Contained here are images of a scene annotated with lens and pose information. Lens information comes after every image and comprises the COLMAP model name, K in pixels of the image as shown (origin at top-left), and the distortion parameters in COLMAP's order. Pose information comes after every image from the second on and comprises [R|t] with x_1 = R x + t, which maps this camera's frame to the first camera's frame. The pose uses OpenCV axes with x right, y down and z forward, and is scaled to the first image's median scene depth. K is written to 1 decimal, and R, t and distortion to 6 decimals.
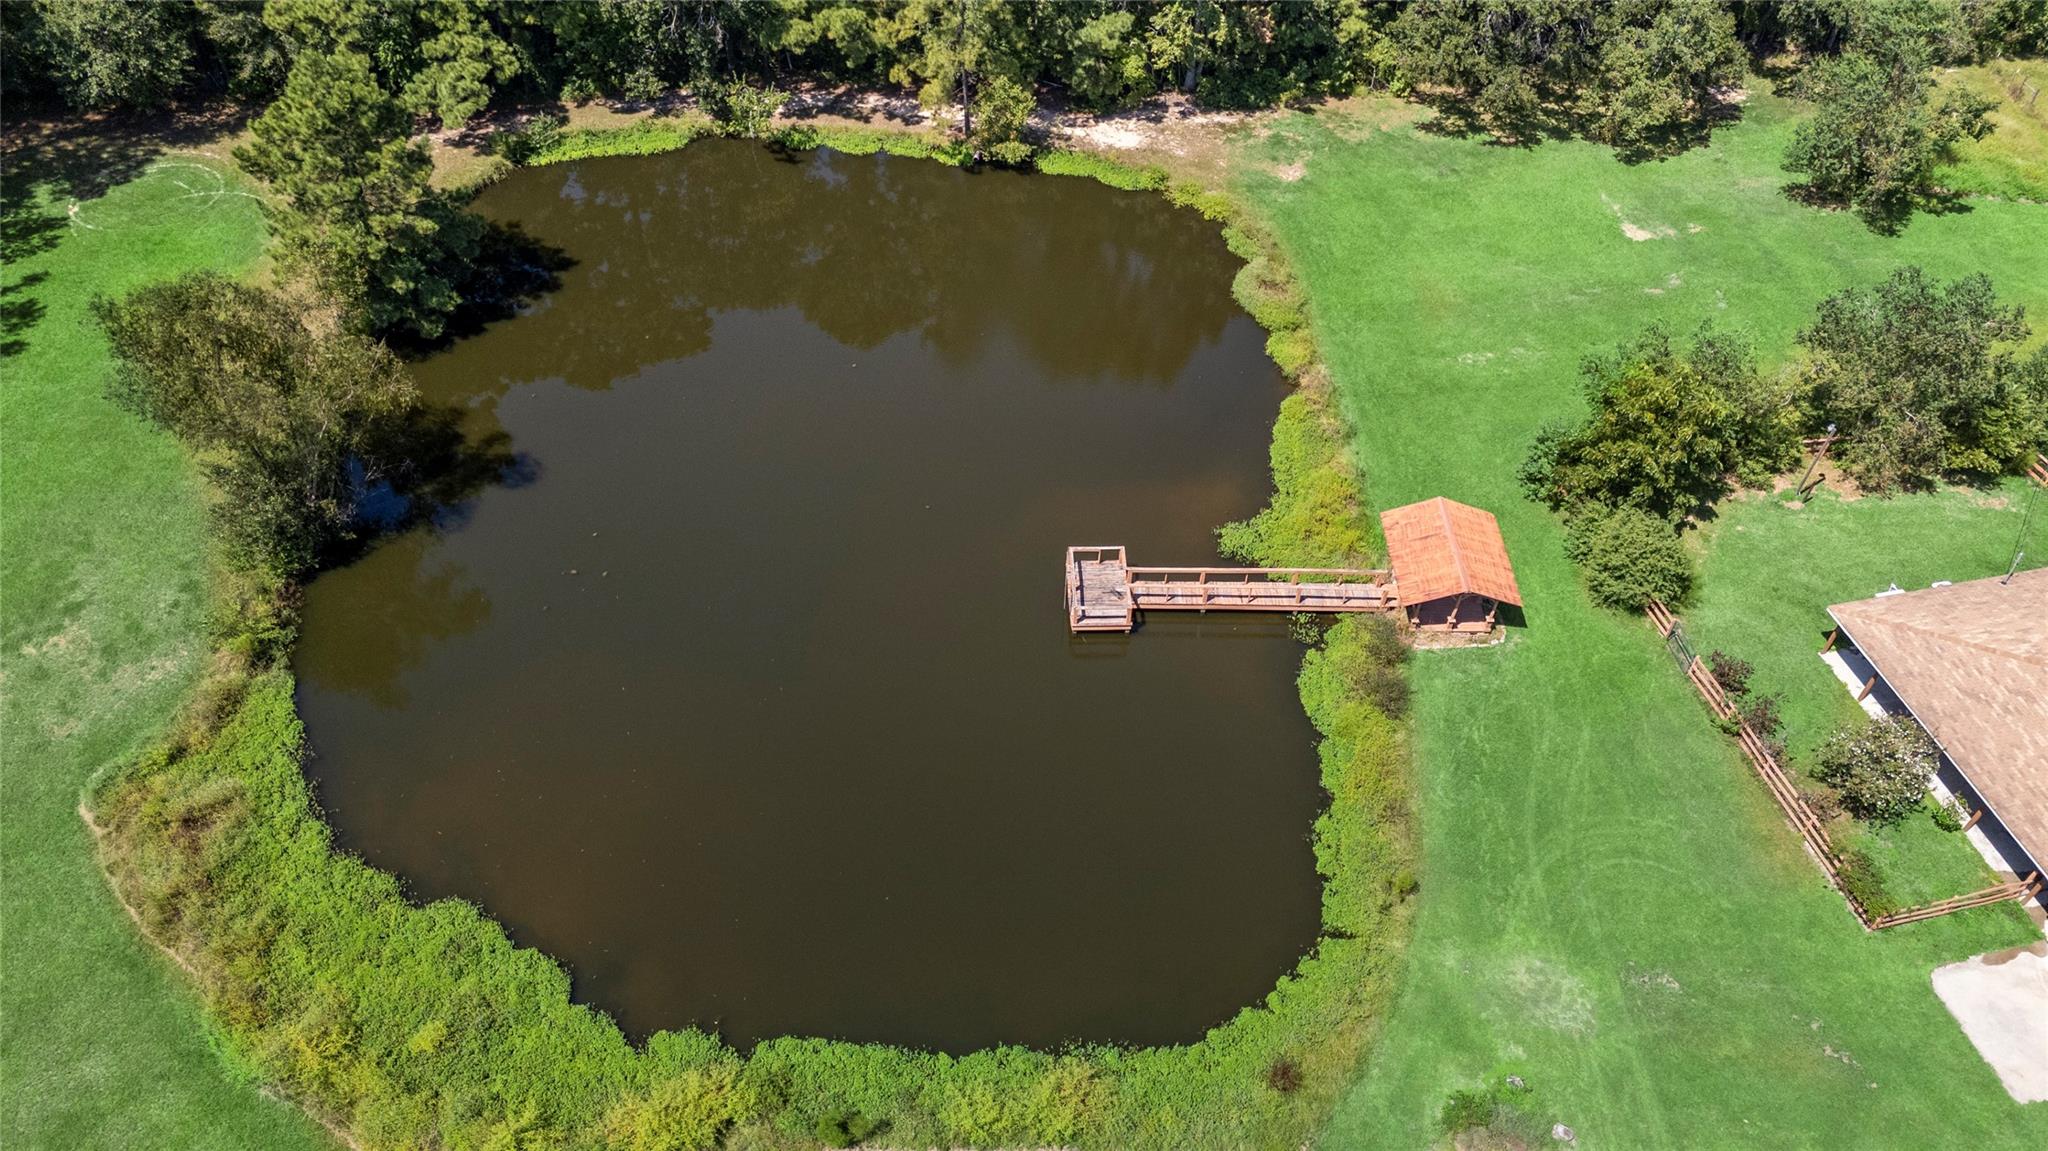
lens RADIAL K [[1489.6, 0, 1024.7], [0, 1489.6, 573.0], [0, 0, 1]] dist [0.053119, -0.025180]
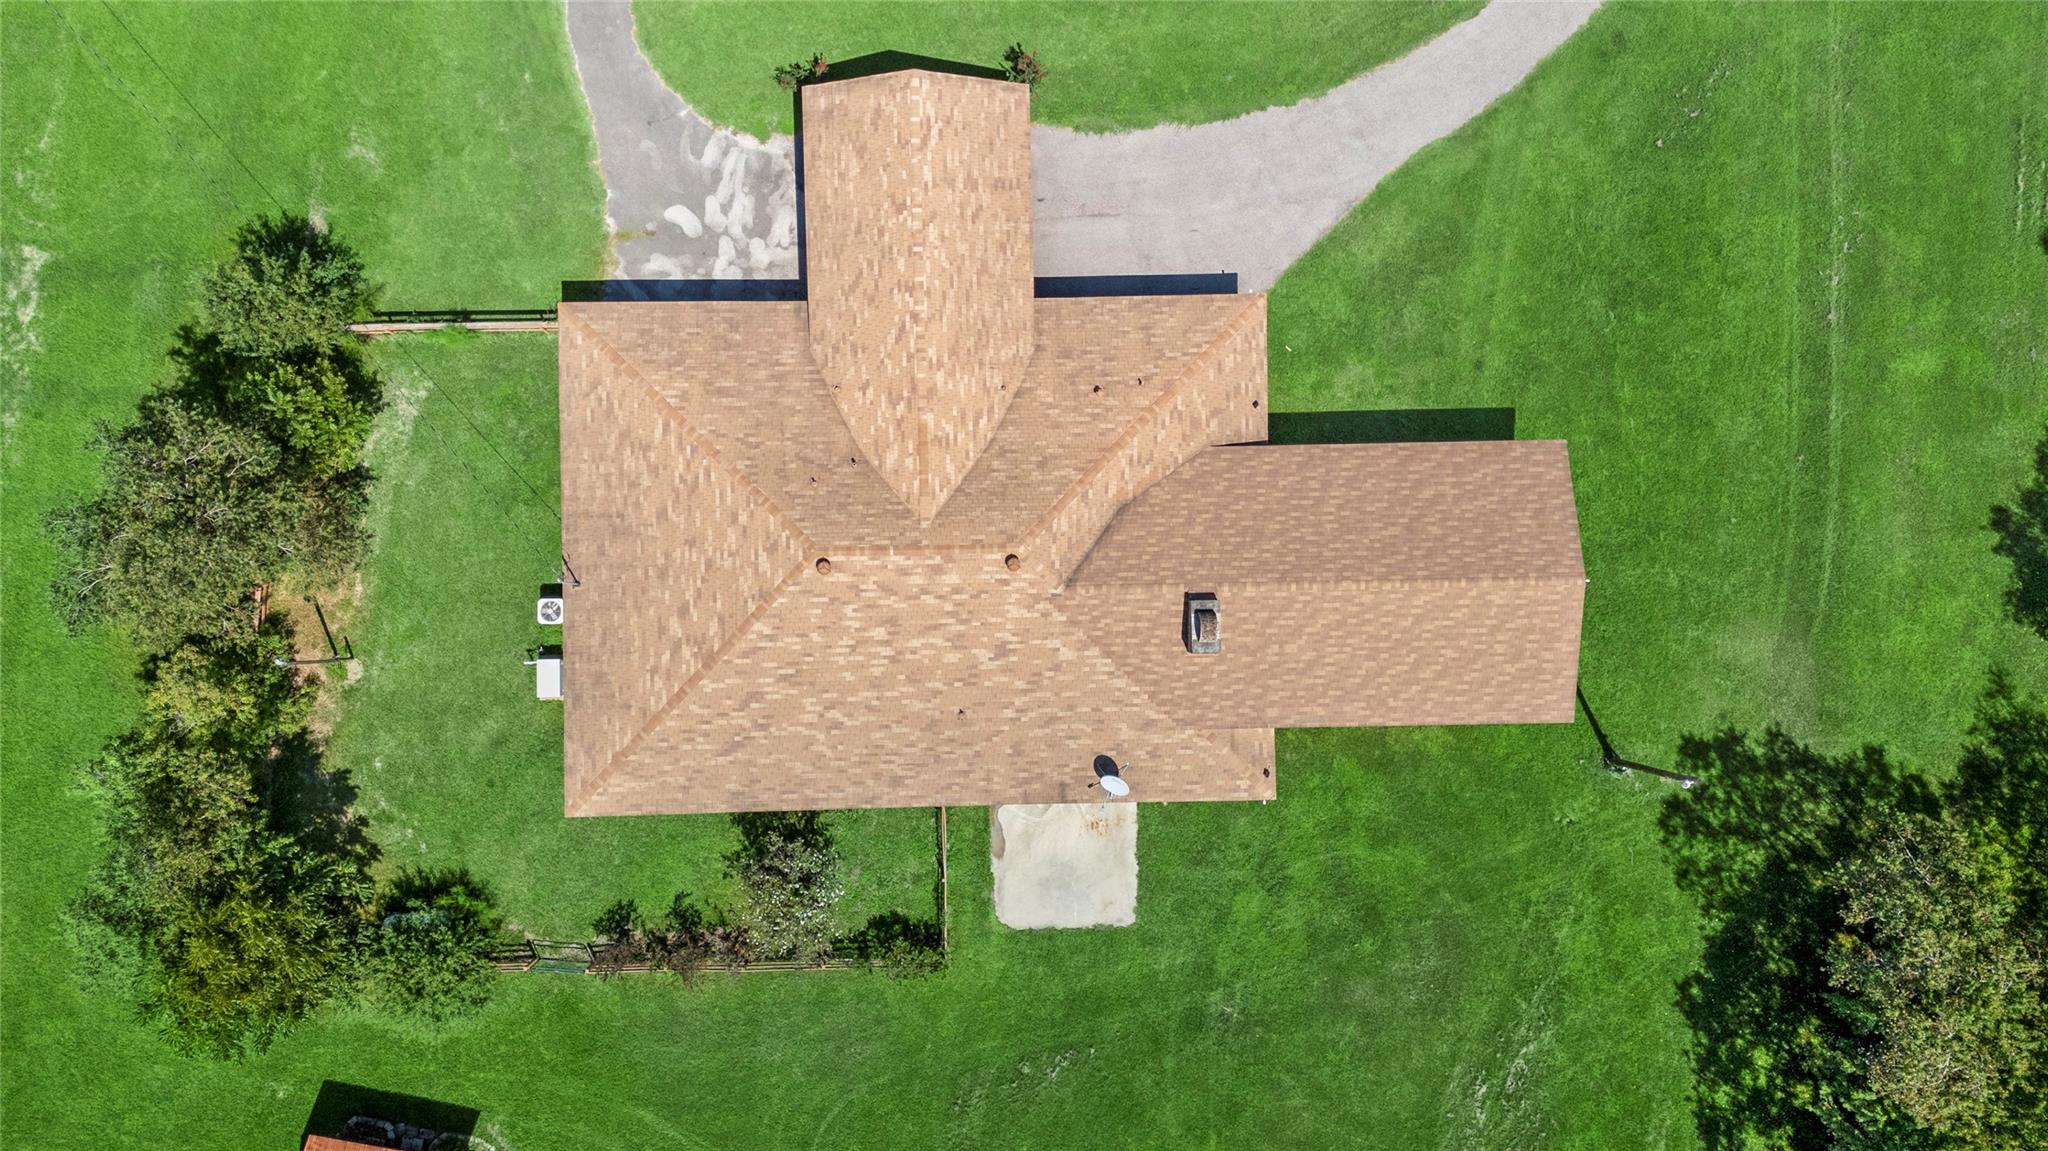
lens RADIAL K [[1489.6, 0, 1036.5], [0, 1489.6, 576.2], [0, 0, 1]] dist [0.053119, -0.025180]
pose [[0.220599, -0.974934, 0.028979, 0.653092], [0.670540, 0.173166, 0.721380, -0.391151], [-0.708316, -0.139704, 0.691933, 0.266259]]
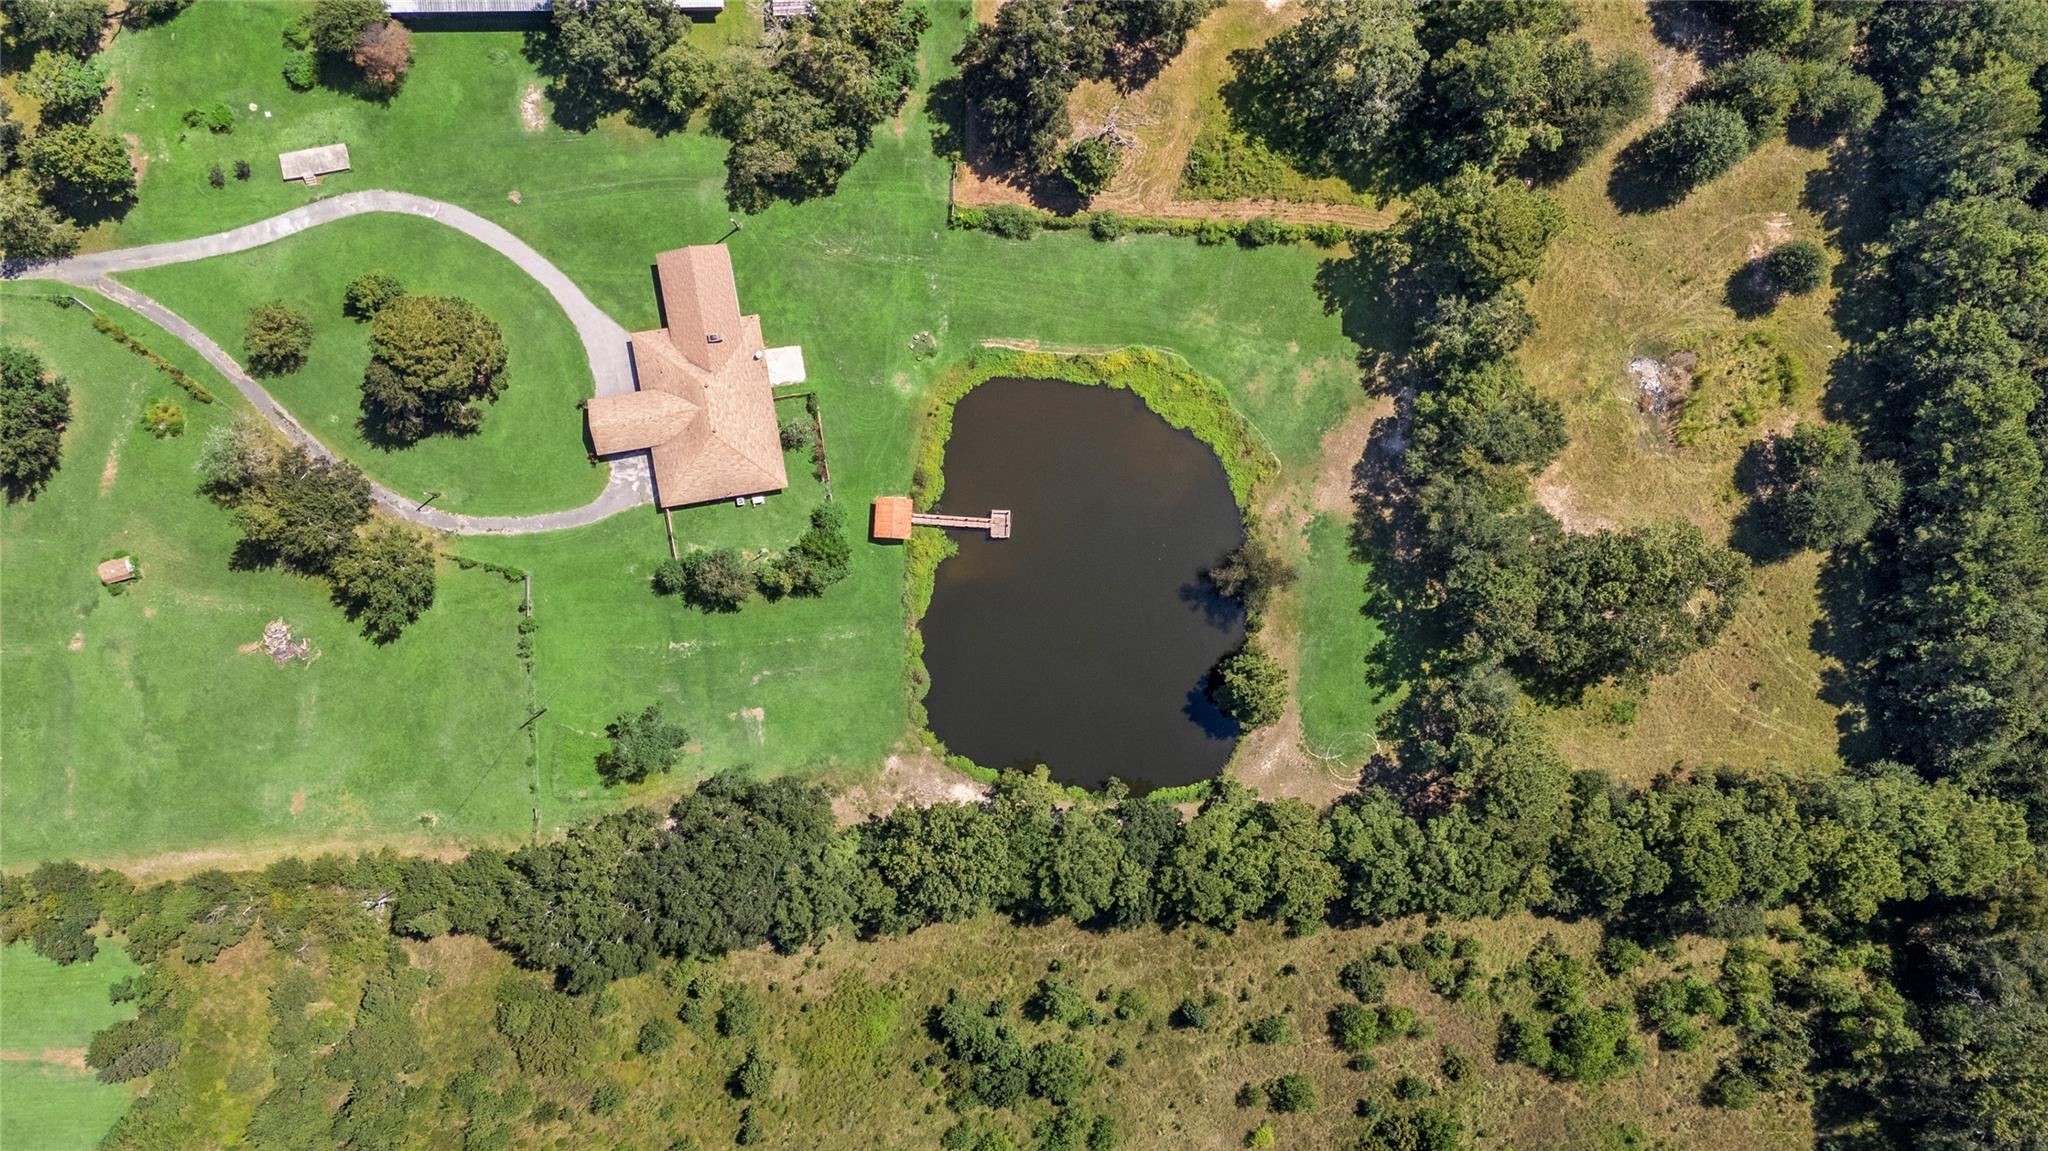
lens RADIAL K [[1489.6, 0, 1018.6], [0, 1489.6, 580.8], [0, 0, 1]] dist [0.053119, -0.025180]
pose [[-0.994638, -0.074636, -0.071592, 0.231673], [0.003283, -0.714678, 0.699446, -2.307581], [-0.103369, 0.695461, 0.711090, -1.190534]]
